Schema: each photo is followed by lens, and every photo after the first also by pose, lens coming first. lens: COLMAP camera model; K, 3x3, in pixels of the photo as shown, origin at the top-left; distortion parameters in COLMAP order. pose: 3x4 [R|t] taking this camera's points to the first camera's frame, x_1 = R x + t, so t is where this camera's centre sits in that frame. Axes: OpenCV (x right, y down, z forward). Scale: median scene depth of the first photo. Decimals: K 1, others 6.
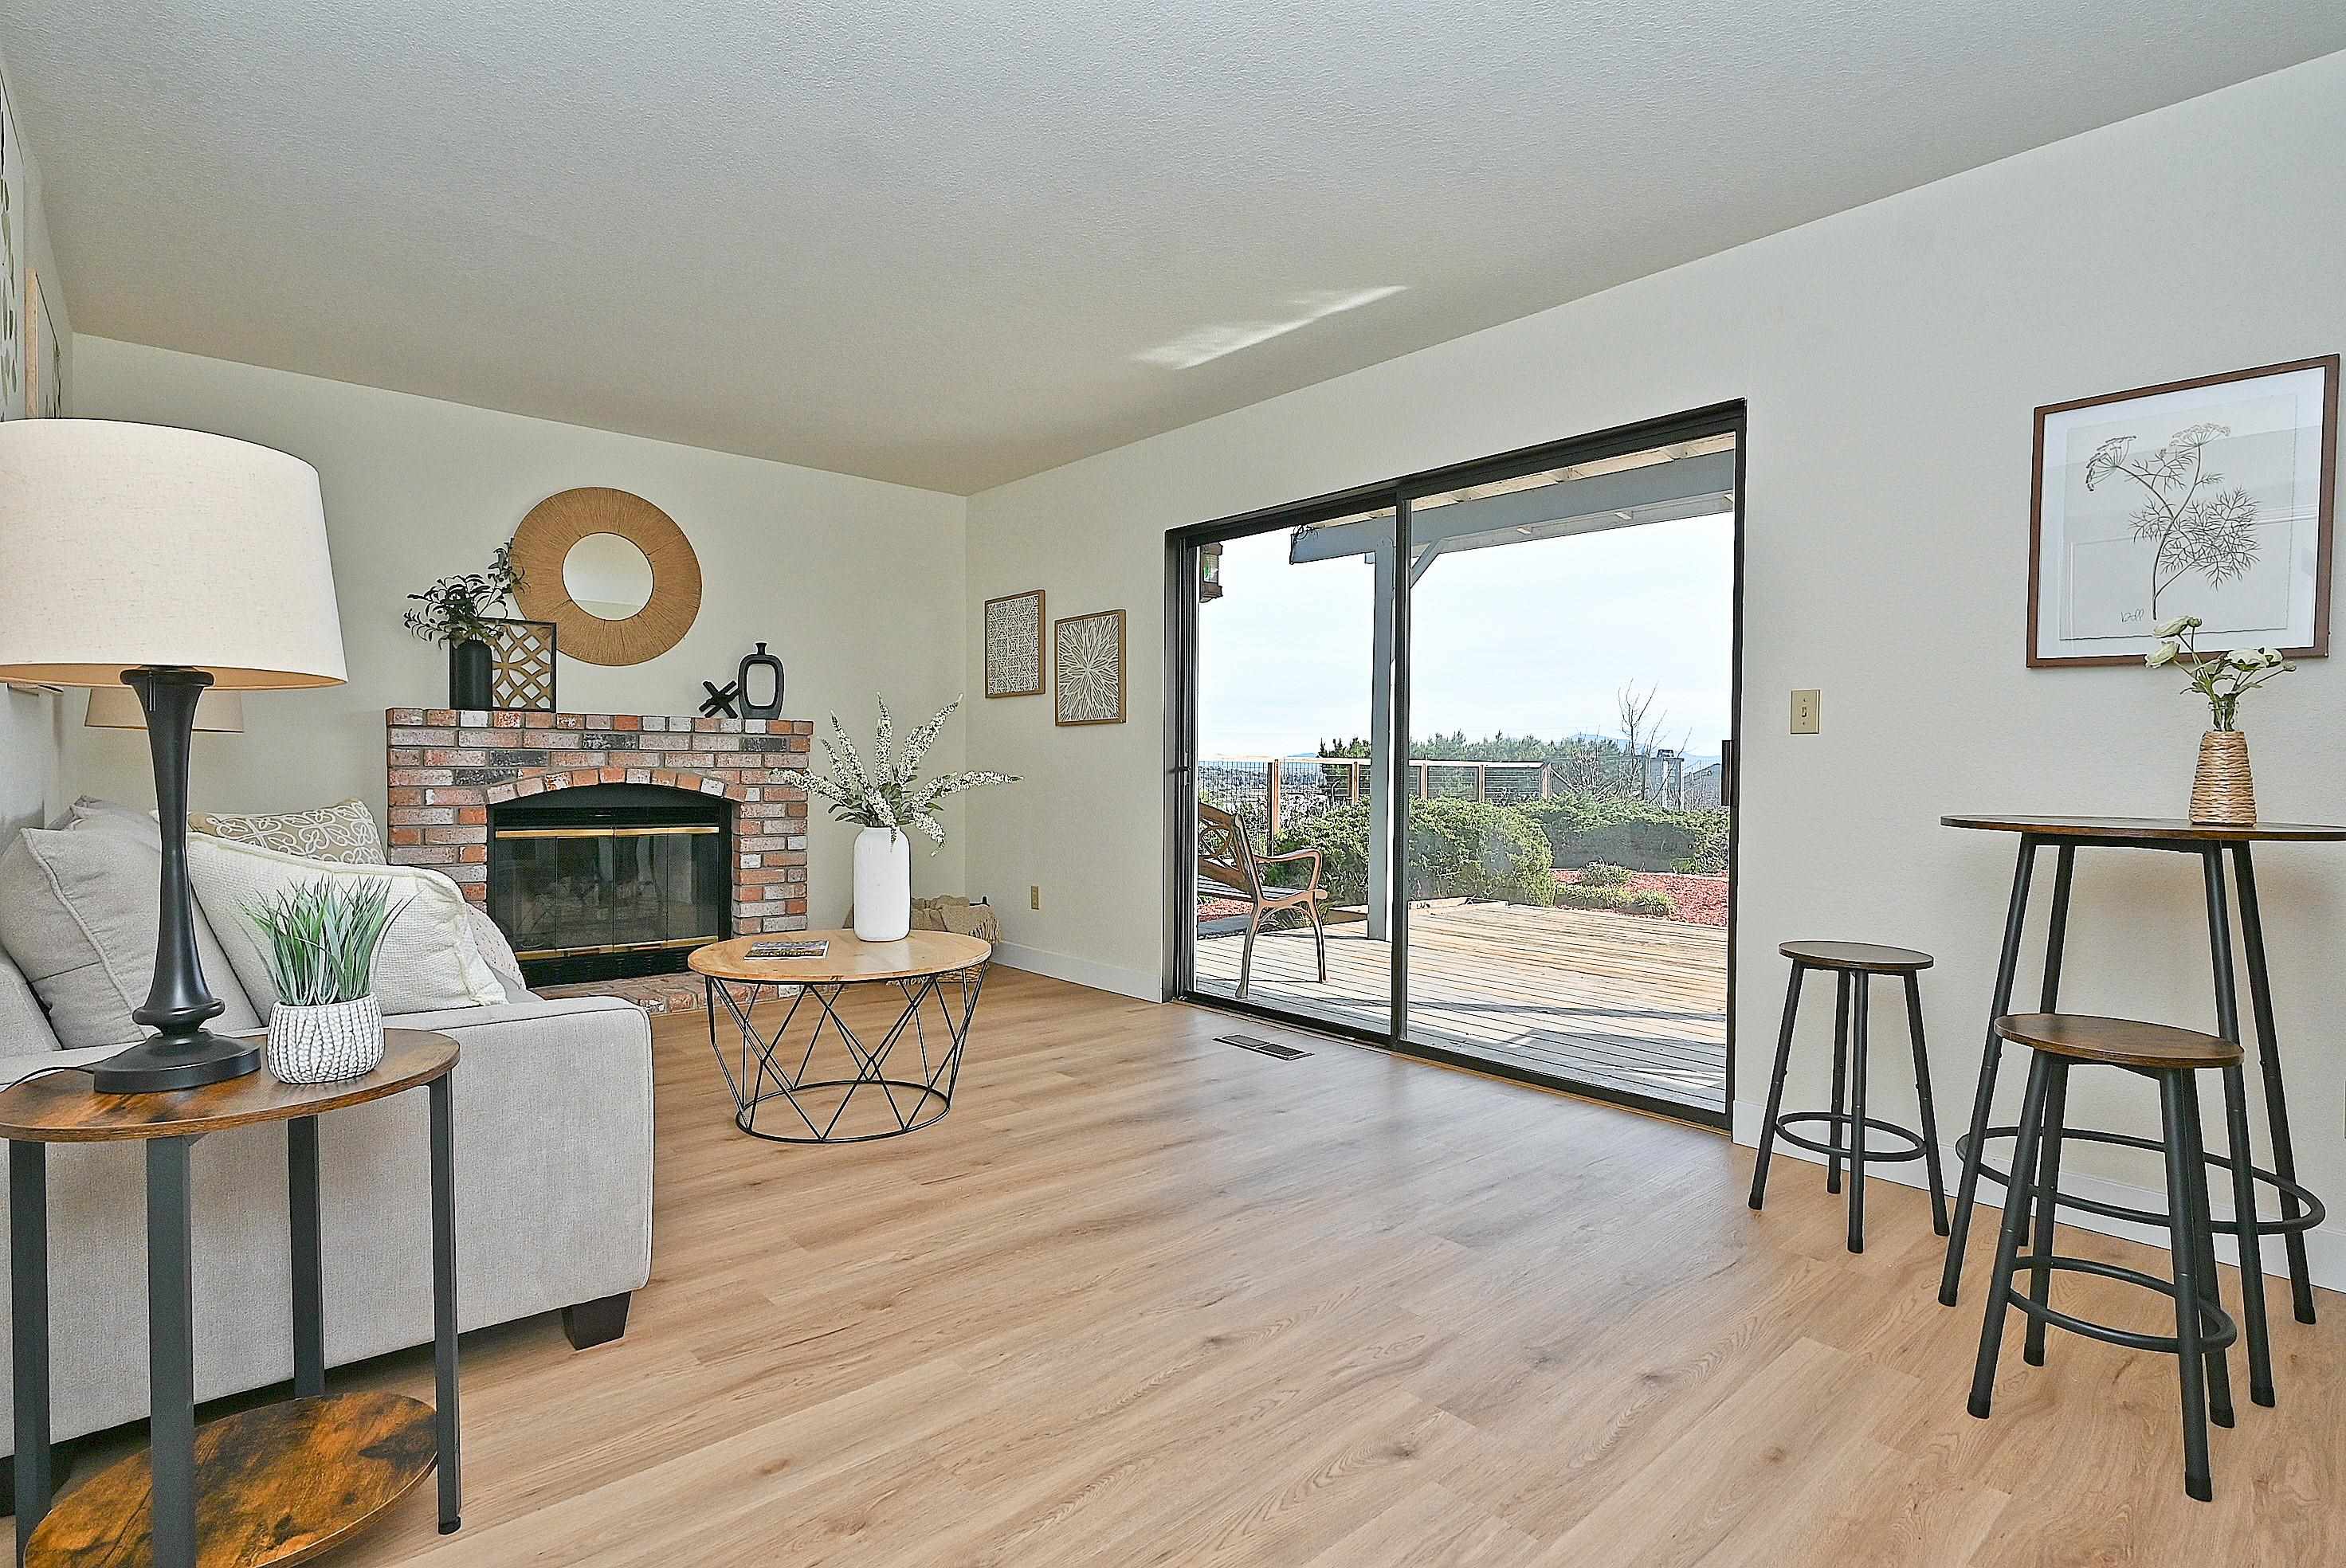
lens RADIAL K [[1170.5, 0, 1152.9], [0, 1170.5, 787.0], [0, 0, 1]] dist [-0.002631, 0.000443]
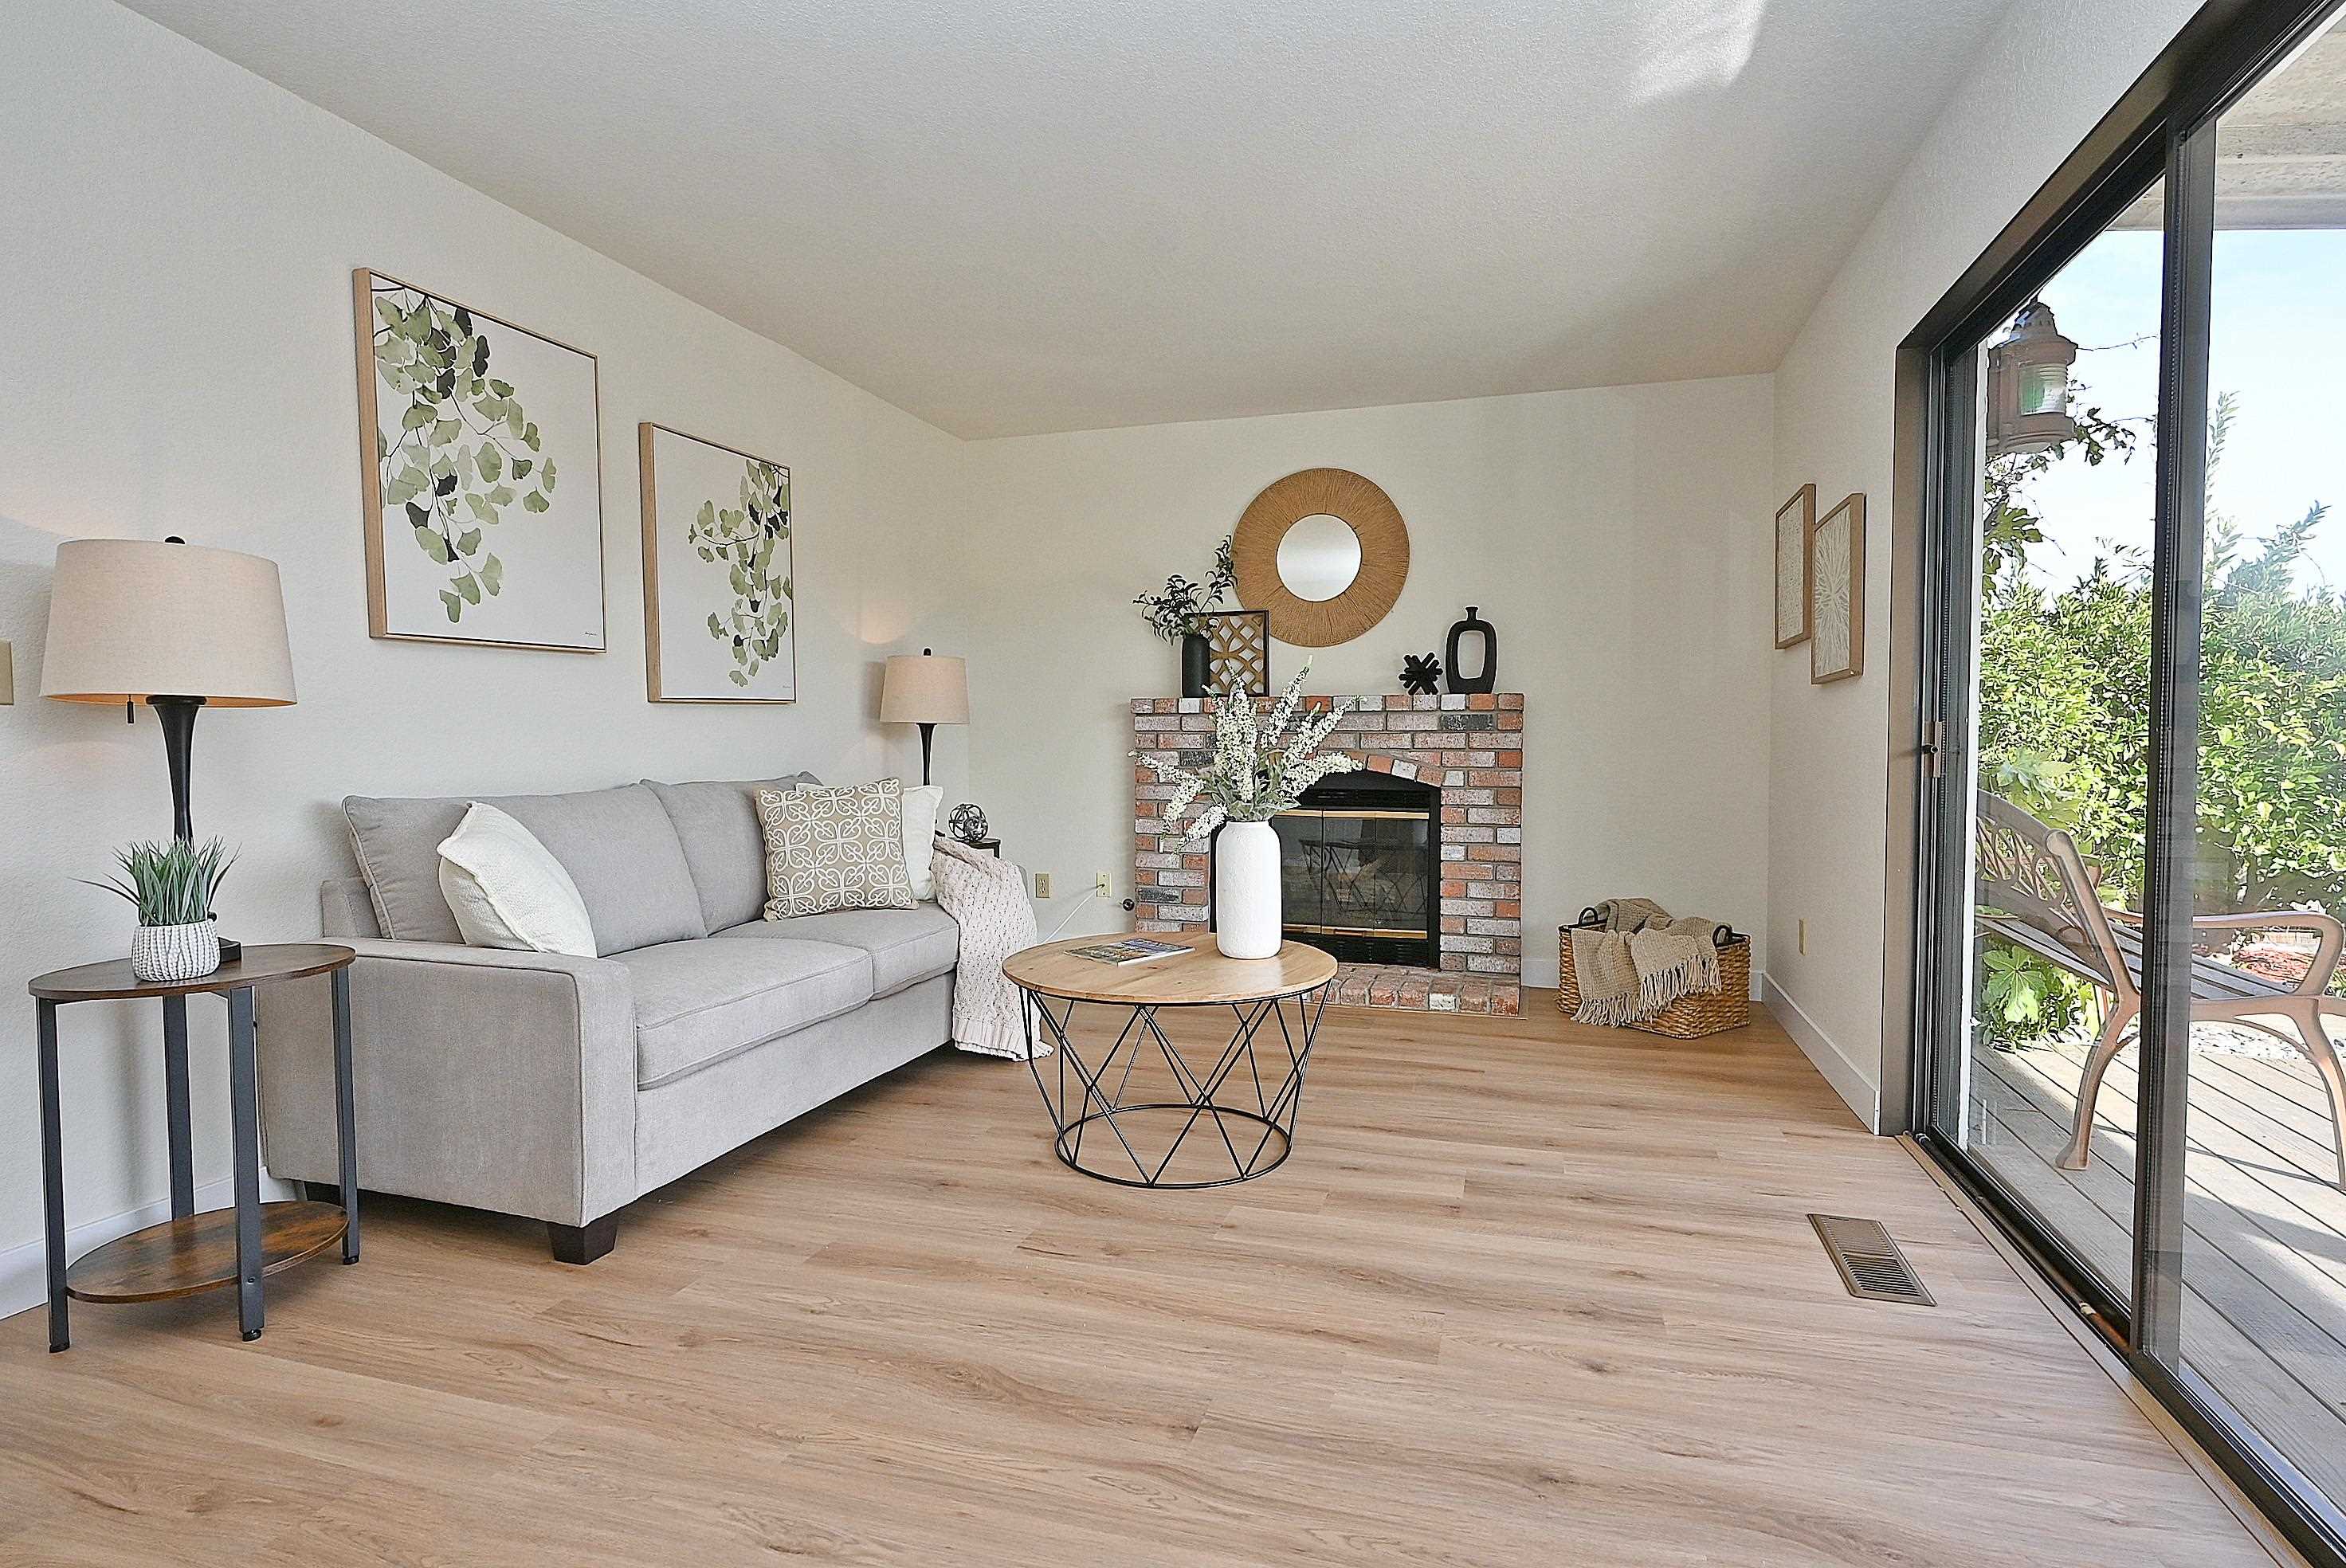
lens RADIAL K [[1170.5, 0, 1177.8], [0, 1170.5, 785.6], [0, 0, 1]] dist [-0.002631, 0.000443]
pose [[0.528230, 0.025156, -0.848728, 0.337173], [-0.008870, 0.999670, 0.024109, -0.008674], [0.849055, -0.005207, 0.528279, 0.384710]]
